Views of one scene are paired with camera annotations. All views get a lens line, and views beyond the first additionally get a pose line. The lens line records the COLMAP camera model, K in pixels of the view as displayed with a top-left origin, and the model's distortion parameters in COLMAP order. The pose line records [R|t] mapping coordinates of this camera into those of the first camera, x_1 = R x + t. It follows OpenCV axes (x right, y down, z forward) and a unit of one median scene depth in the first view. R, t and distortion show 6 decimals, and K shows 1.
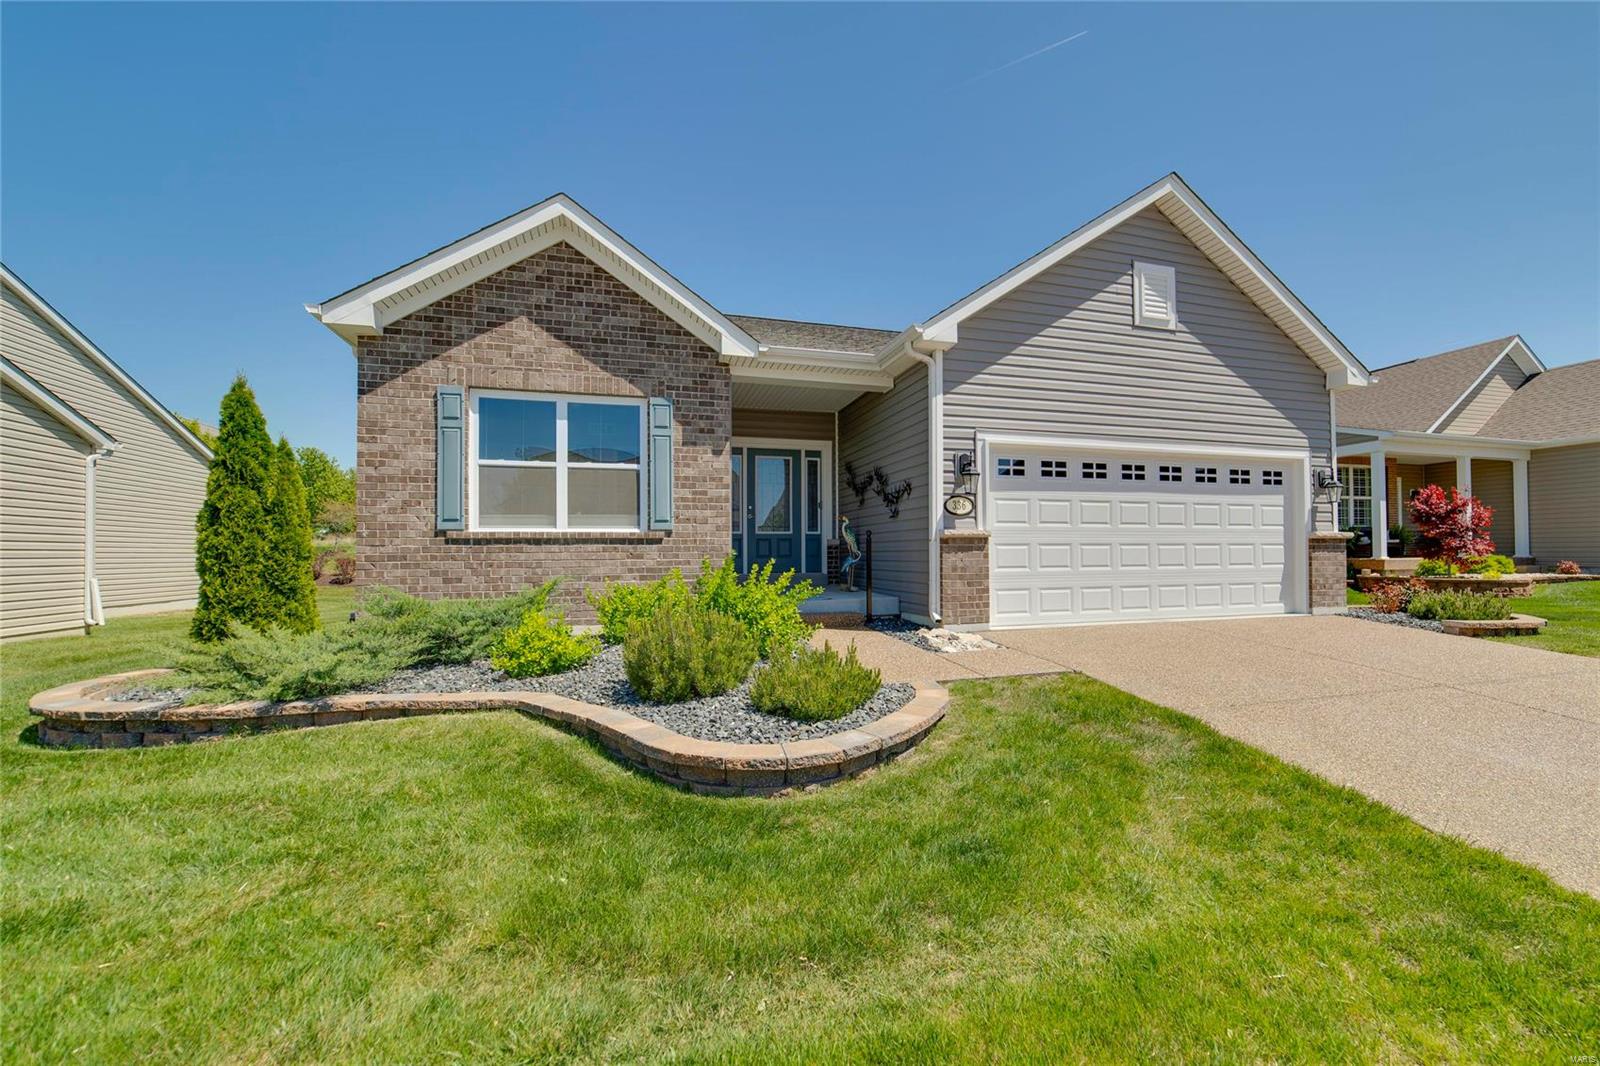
lens RADIAL K [[625.1, 0, 800.8], [0, 625.1, 527.8], [0, 0, 1]] dist [-0.017546, 0.007949]
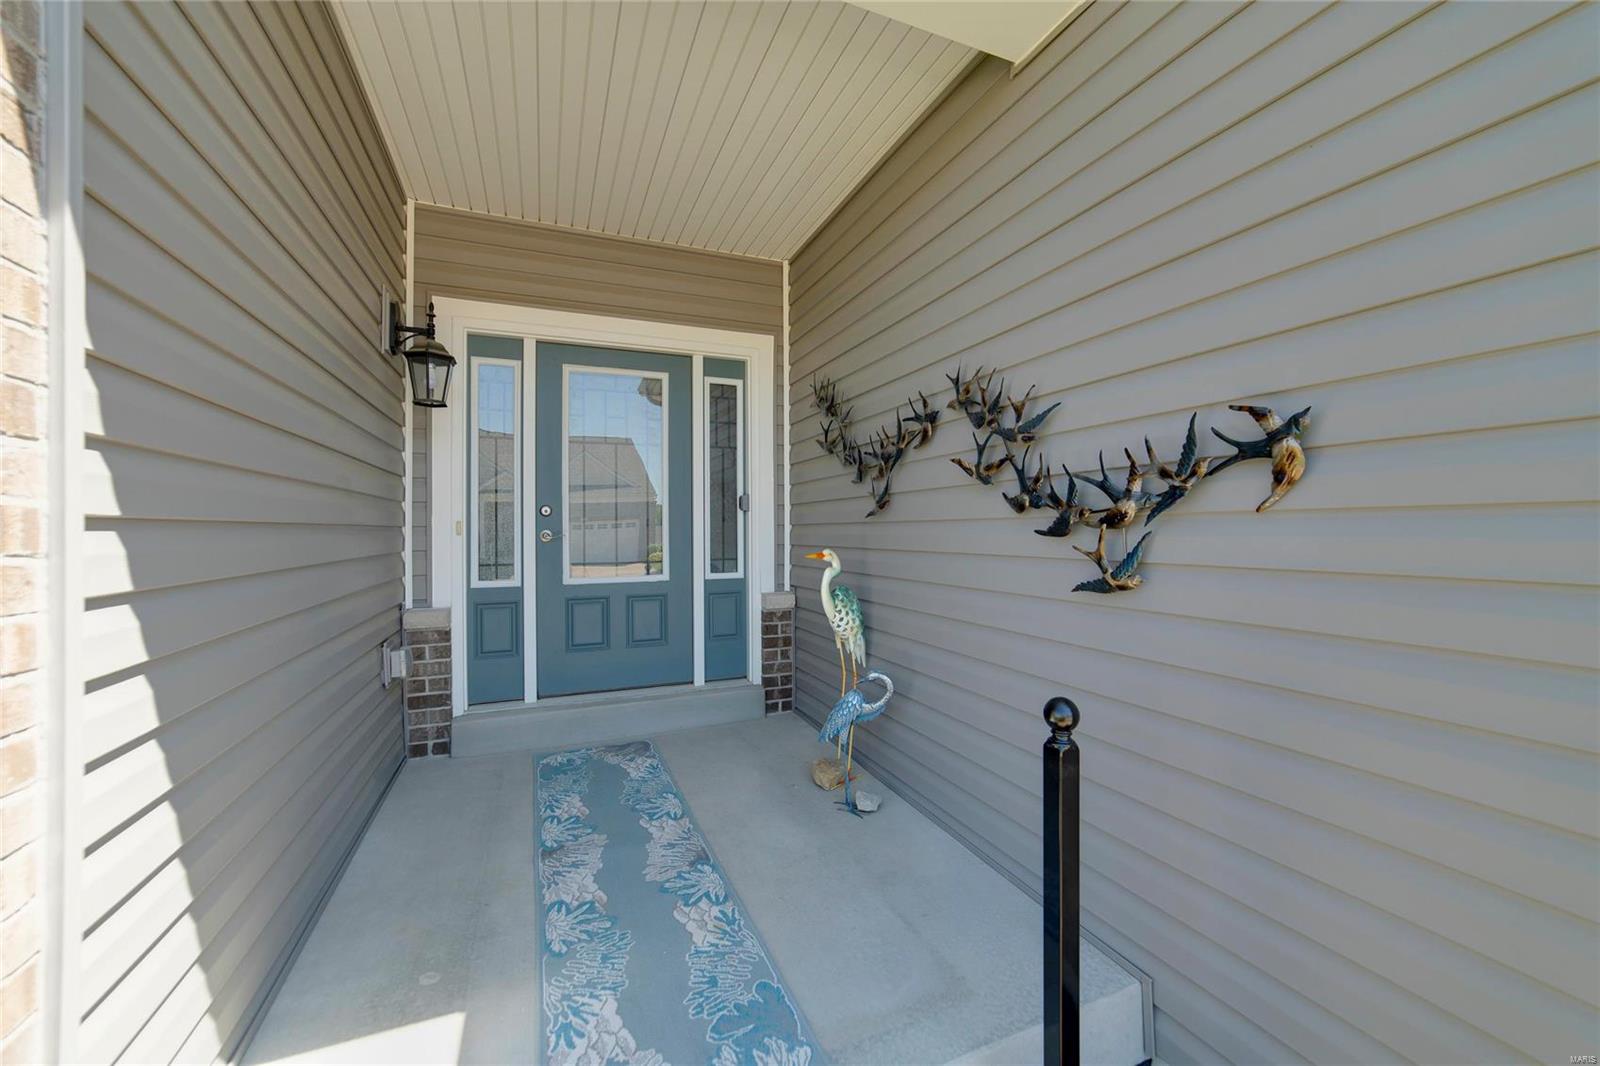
lens RADIAL K [[625.1, 0, 800.8], [0, 625.1, 527.8], [0, 0, 1]] dist [-0.017546, 0.007949]
pose [[0.991238, -0.000777, 0.132083, 0.015520], [-0.003752, 0.999413, 0.034040, -0.034348], [-0.132032, -0.034237, 0.990654, 0.625098]]
